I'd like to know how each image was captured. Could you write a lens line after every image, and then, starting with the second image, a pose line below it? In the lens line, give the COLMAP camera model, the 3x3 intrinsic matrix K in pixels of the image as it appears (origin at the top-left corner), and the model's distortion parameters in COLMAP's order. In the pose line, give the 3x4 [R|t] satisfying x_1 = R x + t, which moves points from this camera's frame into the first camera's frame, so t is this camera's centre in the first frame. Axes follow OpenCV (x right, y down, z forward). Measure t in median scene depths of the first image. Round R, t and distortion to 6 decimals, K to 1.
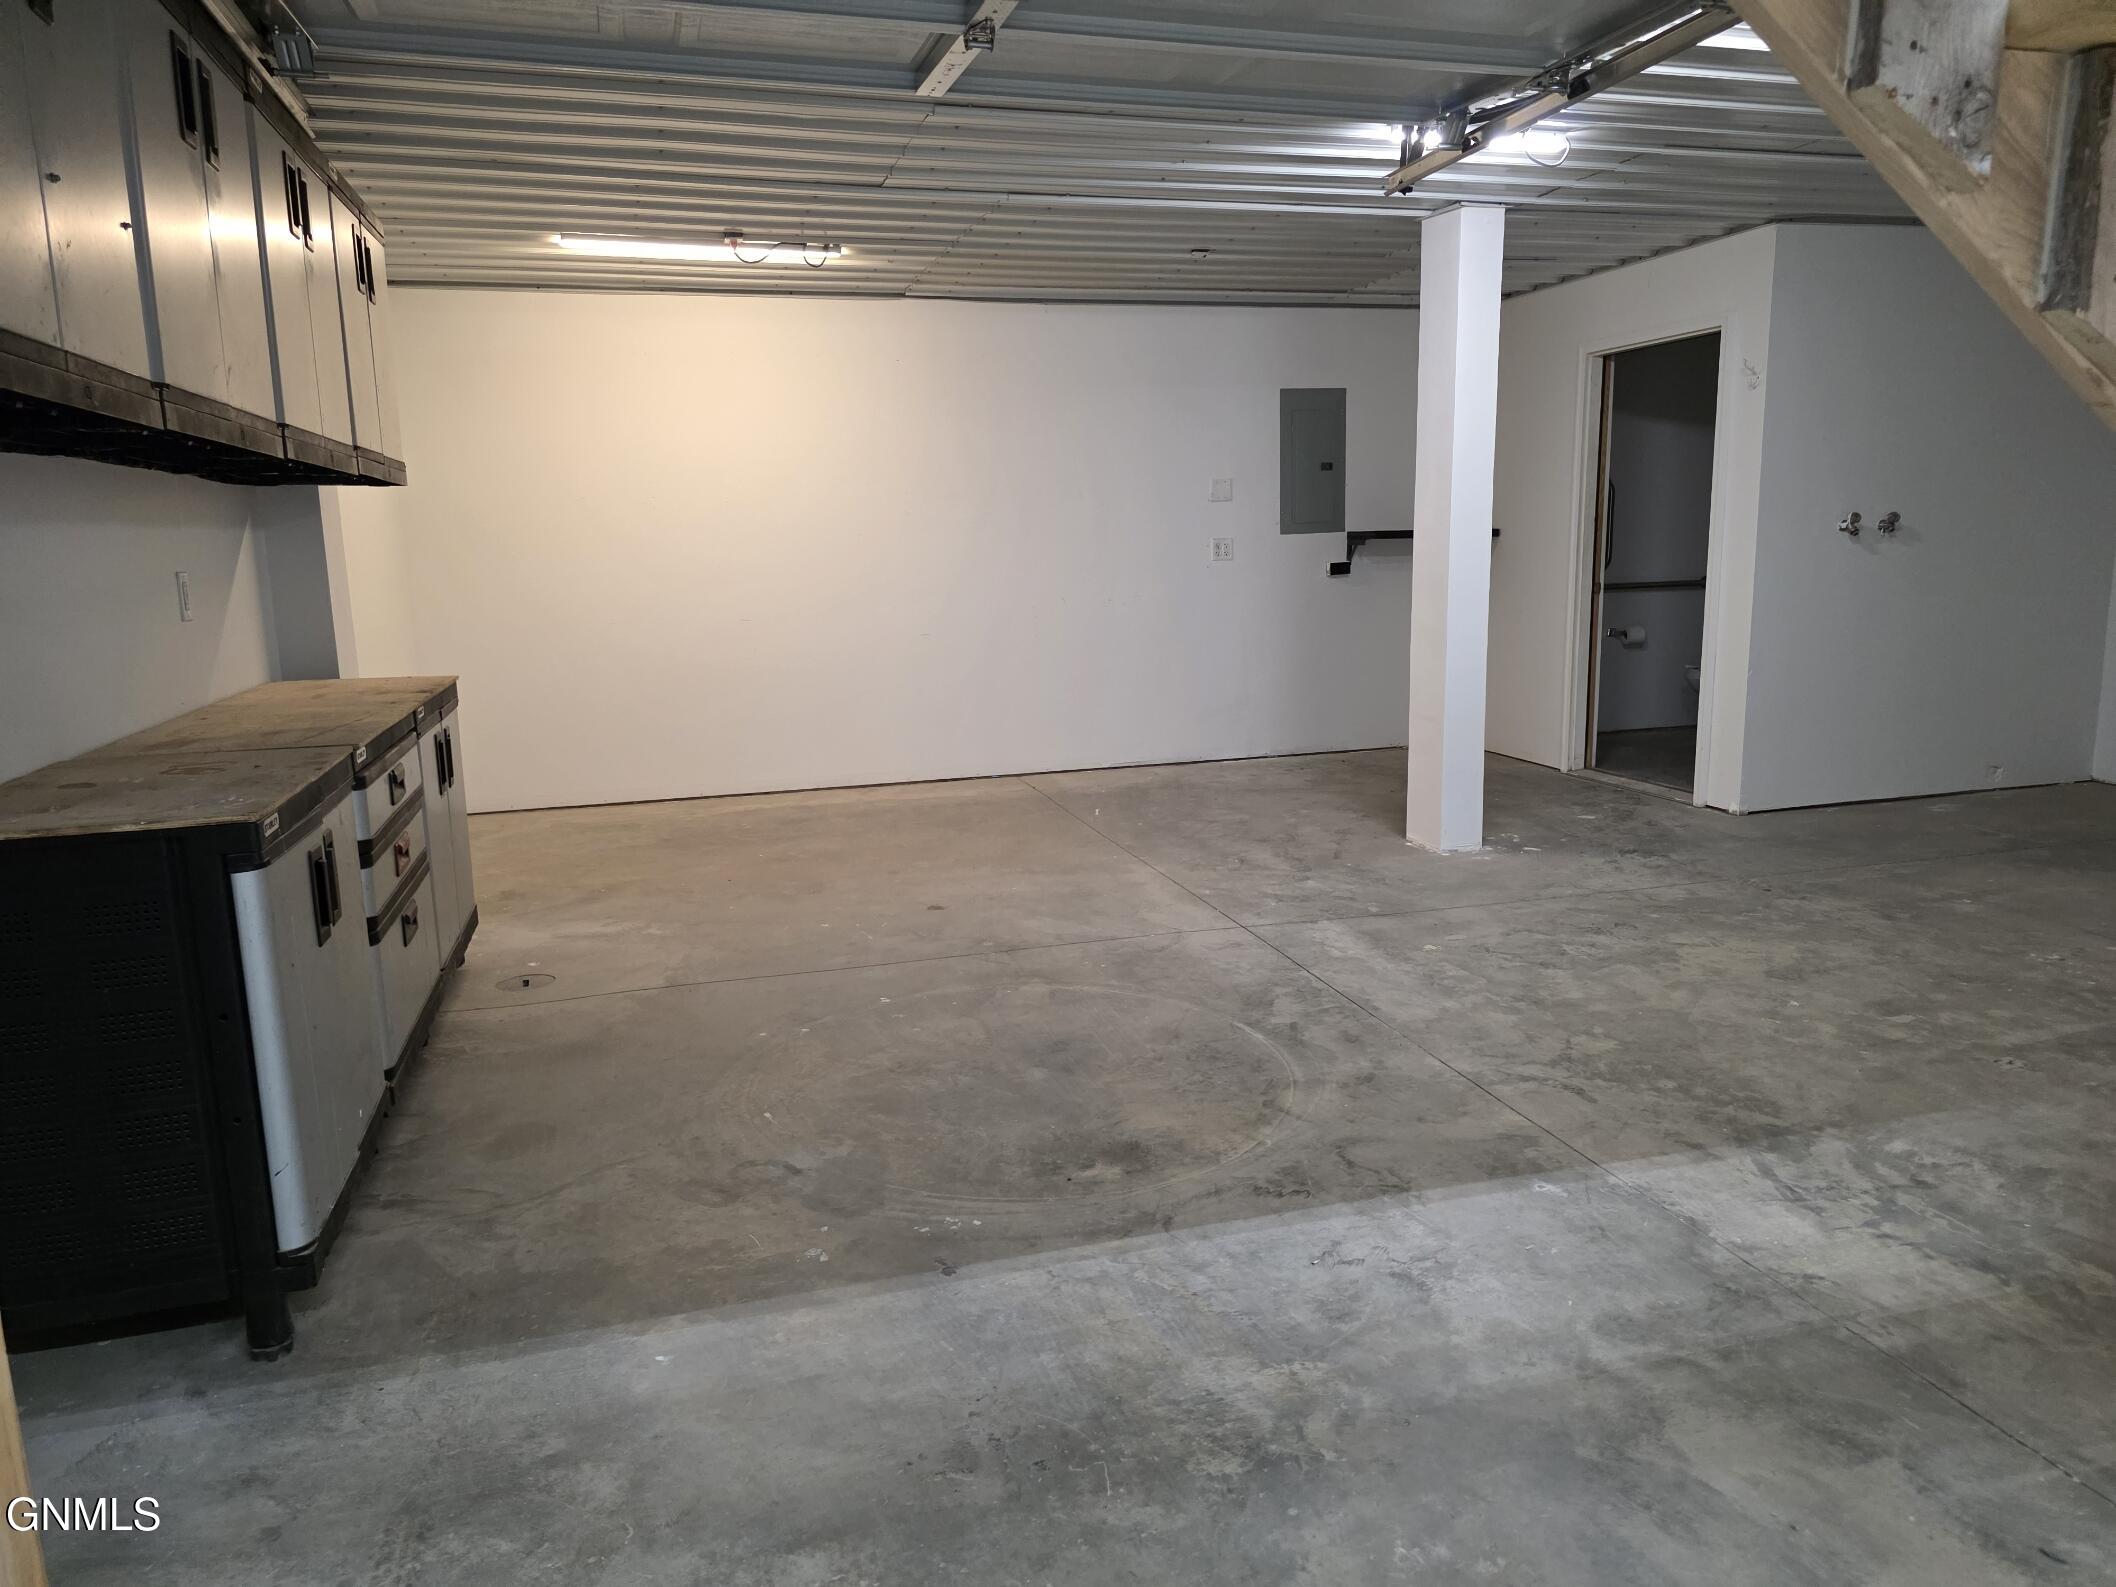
lens RADIAL K [[1441.6, 0, 1053.2], [0, 1441.6, 789.9], [0, 0, 1]] dist [0.025382, -0.003869]
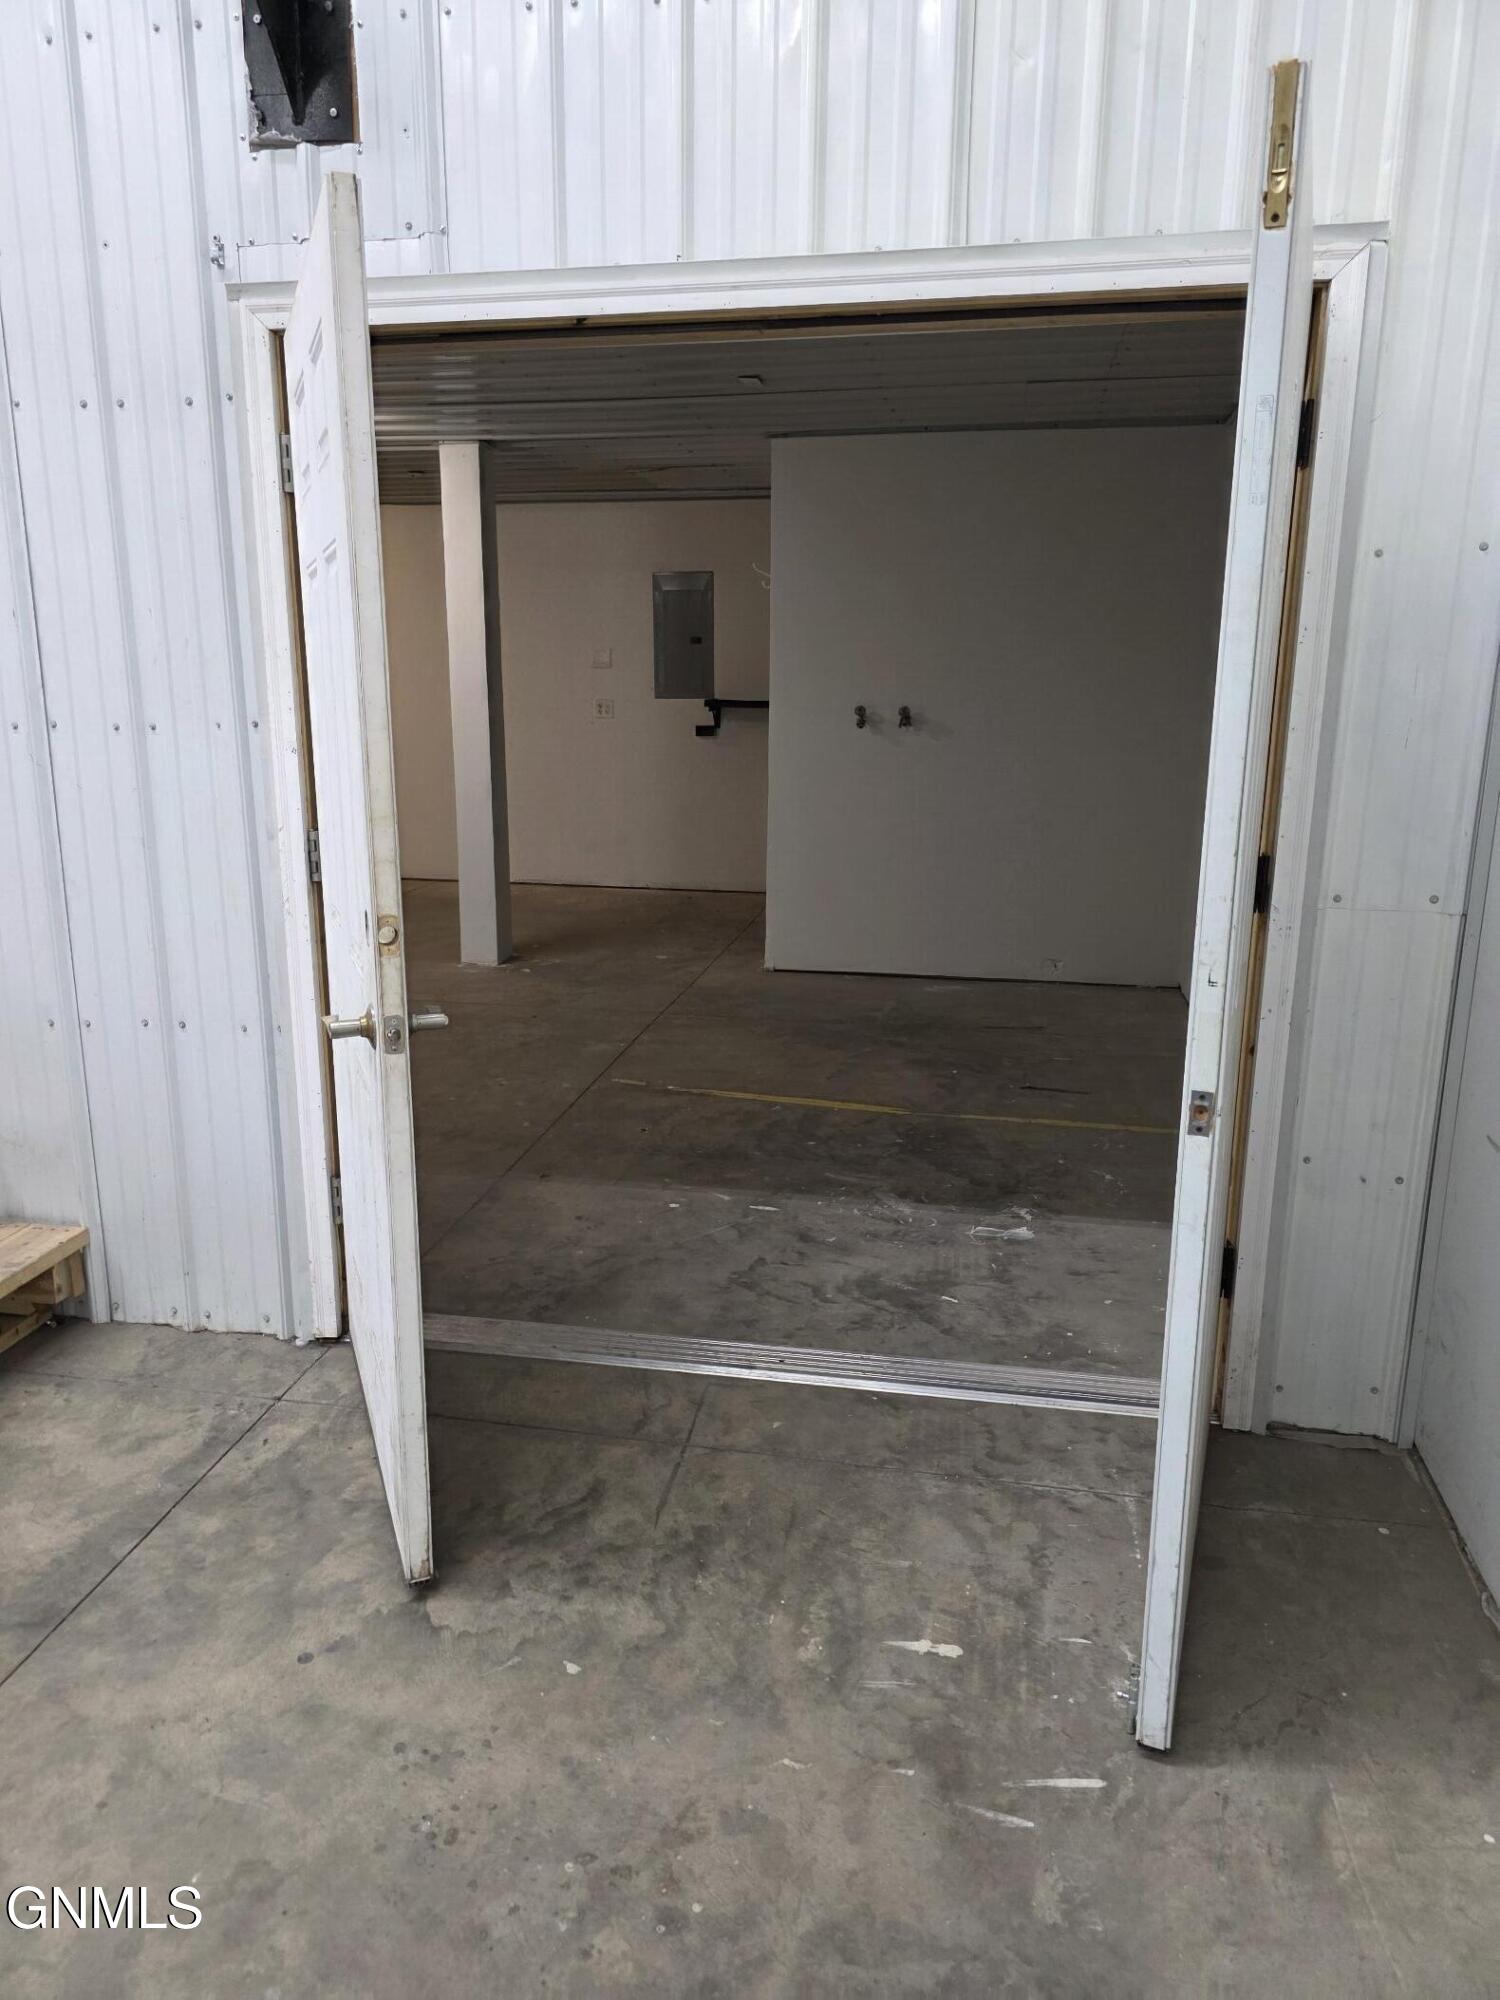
lens RADIAL K [[1367.7, 0, 733.2], [0, 1367.7, 991.3], [0, 0, 1]] dist [0.044823, -0.043357]
pose [[0.889856, 0.133864, -0.436161, 1.406916], [-0.106223, 0.990504, 0.087283, -0.088223], [0.443703, -0.031339, 0.895626, 0.052900]]
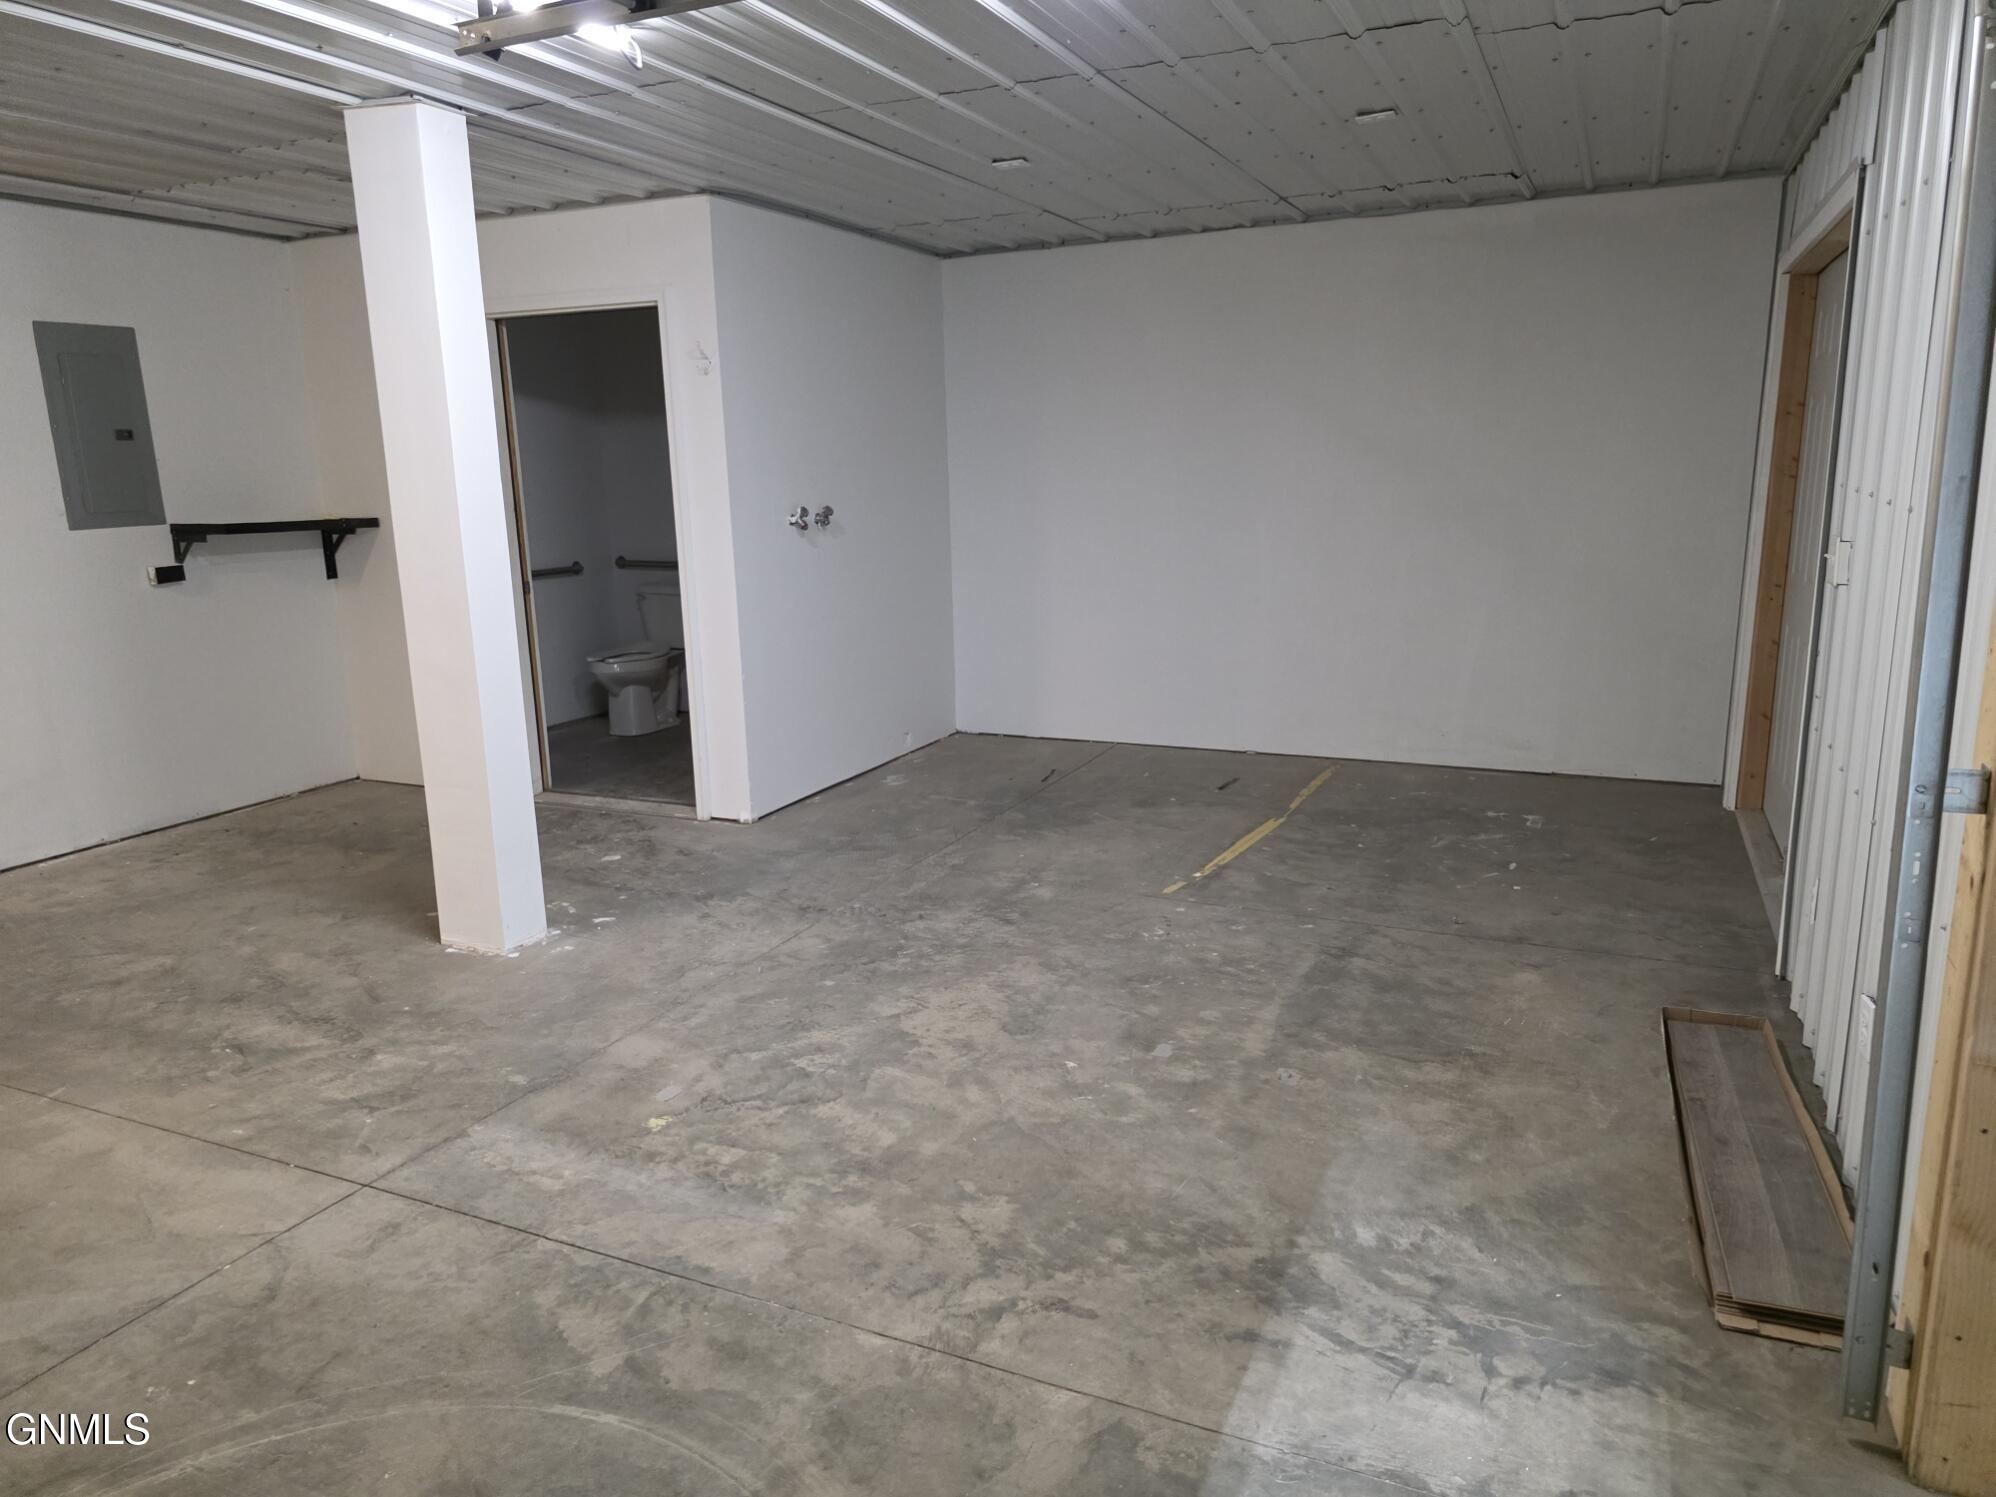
lens RADIAL K [[1341.2, 0, 998.7], [0, 1341.2, 758.5], [0, 0, 1]] dist [0.049845, -0.043296]
pose [[0.640953, -0.154737, 0.751822, -0.128499], [0.137046, 0.986801, 0.086264, -0.121404], [-0.755247, 0.047744, 0.653699, 0.450017]]
